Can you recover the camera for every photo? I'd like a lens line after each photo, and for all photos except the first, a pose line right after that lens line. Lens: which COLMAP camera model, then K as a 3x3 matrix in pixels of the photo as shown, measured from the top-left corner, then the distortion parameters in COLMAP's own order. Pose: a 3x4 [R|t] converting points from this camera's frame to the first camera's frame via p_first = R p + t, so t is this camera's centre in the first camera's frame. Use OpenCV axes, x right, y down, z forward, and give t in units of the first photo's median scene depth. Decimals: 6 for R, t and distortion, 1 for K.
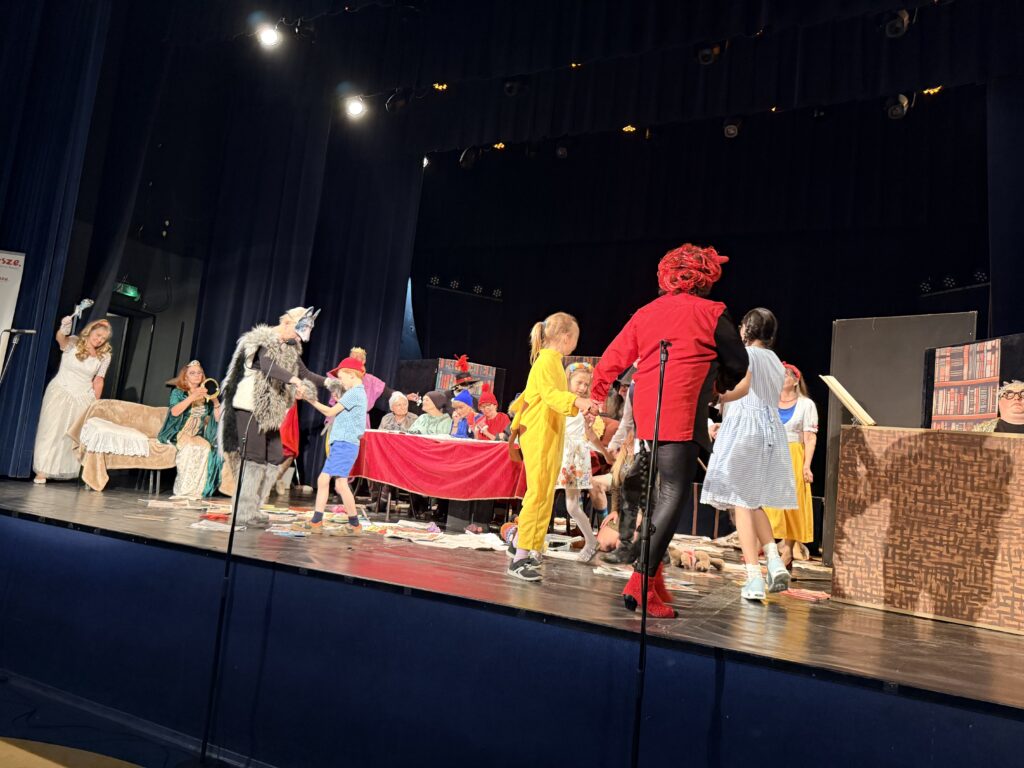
lens RADIAL K [[727.1, 0, 512.1], [0, 727.1, 387.9], [0, 0, 1]] dist [0.067955, -0.101887]
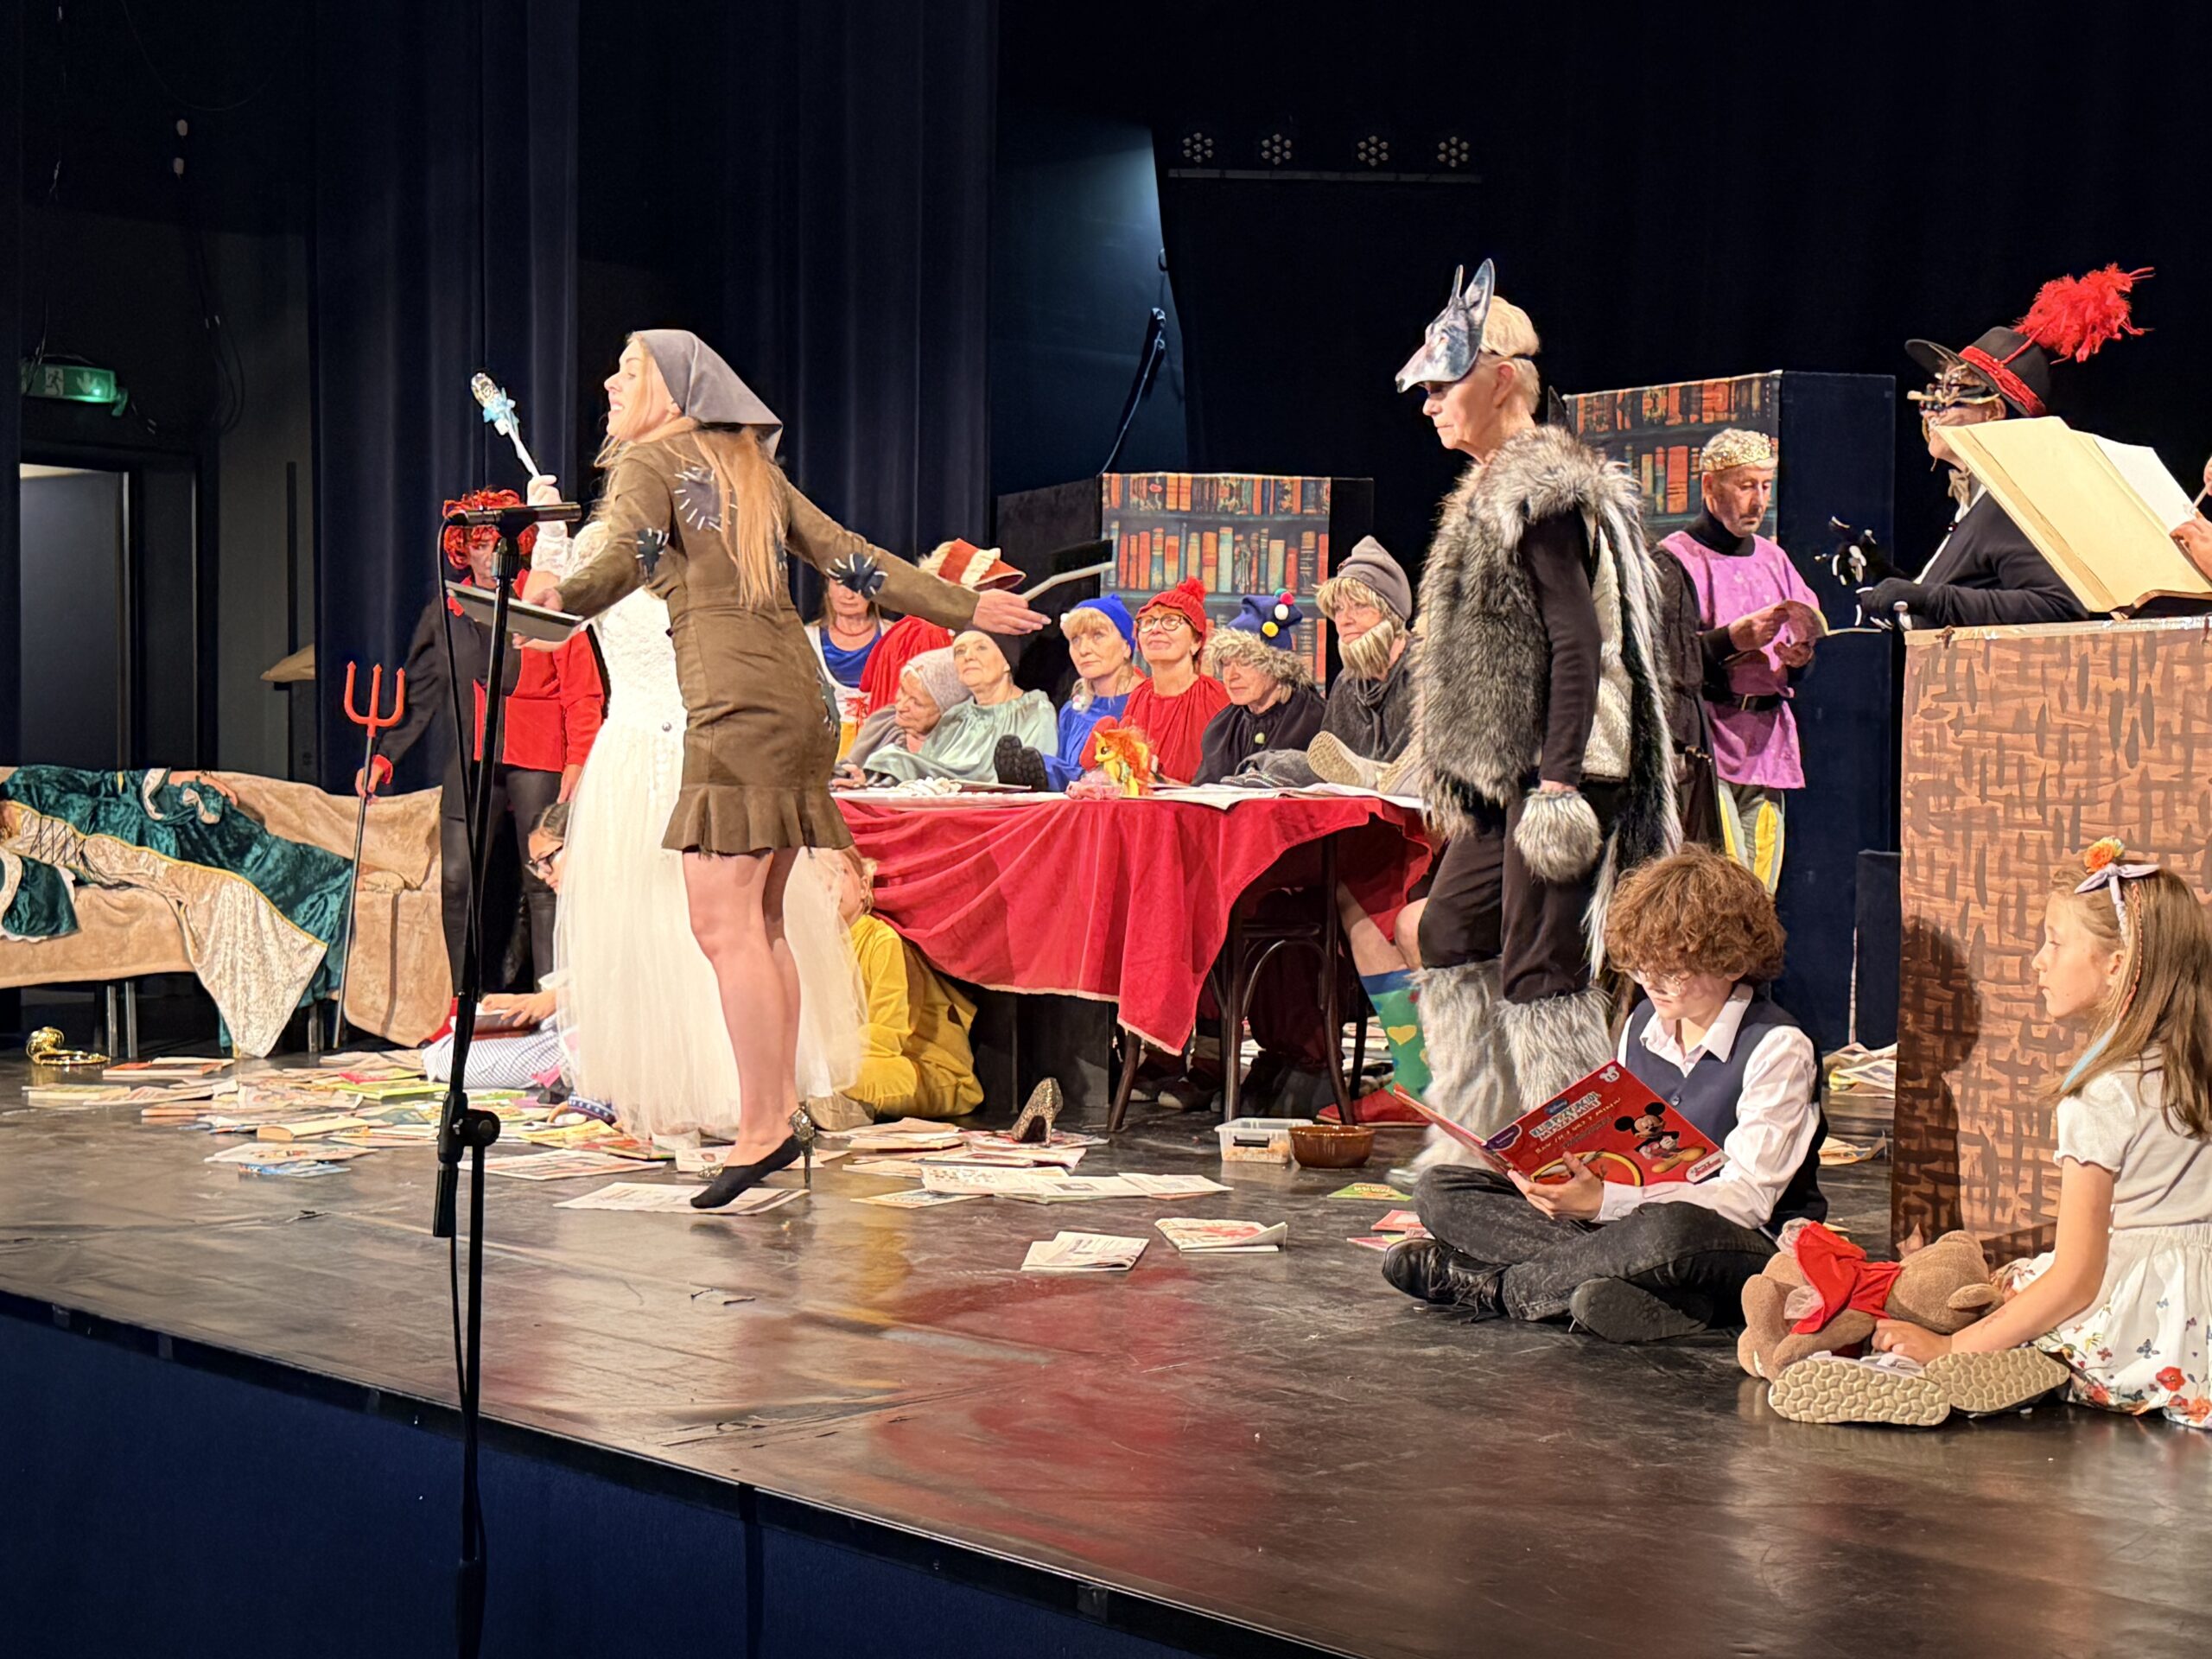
lens RADIAL K [[2984.2, 0, 1106.0], [0, 2984.2, 829.5], [0, 0, 1]] dist [0.107221, -0.035135]
pose [[0.934751, -0.093504, -0.342779, 0.550020], [0.128615, 0.988371, 0.081121, -0.001719], [0.331207, -0.119915, 0.935907, -0.064084]]
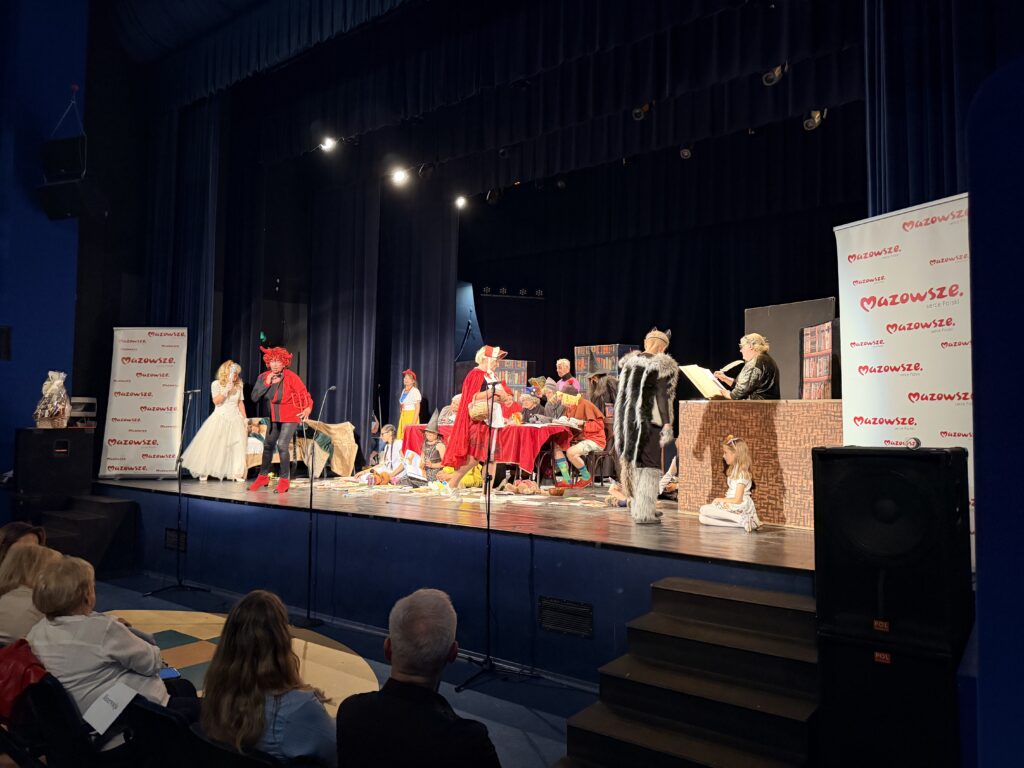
lens RADIAL K [[731.2, 0, 512.0], [0, 731.2, 384.0], [0, 0, 1]] dist [0.114322, -0.155115]
pose [[0.977894, -0.100289, -0.183481, 0.399294], [0.108726, 0.993402, 0.036490, -0.081490], [0.178611, -0.055632, 0.982346, -0.595517]]
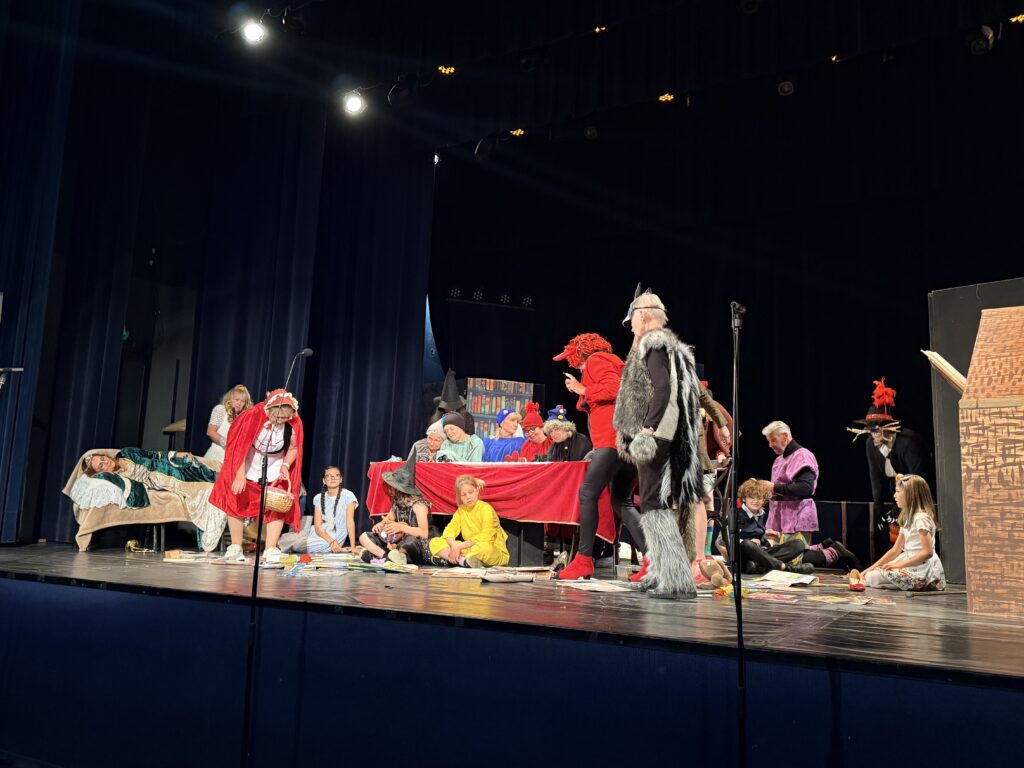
lens RADIAL K [[844.7, 0, 506.4], [0, 844.7, 388.3], [0, 0, 1]] dist [0.074142, -0.093246]
pose [[0.995893, -0.076486, -0.048449, -0.013104], [0.074530, 0.996377, -0.040963, 0.035288], [0.051406, 0.037183, 0.997985, -0.011147]]
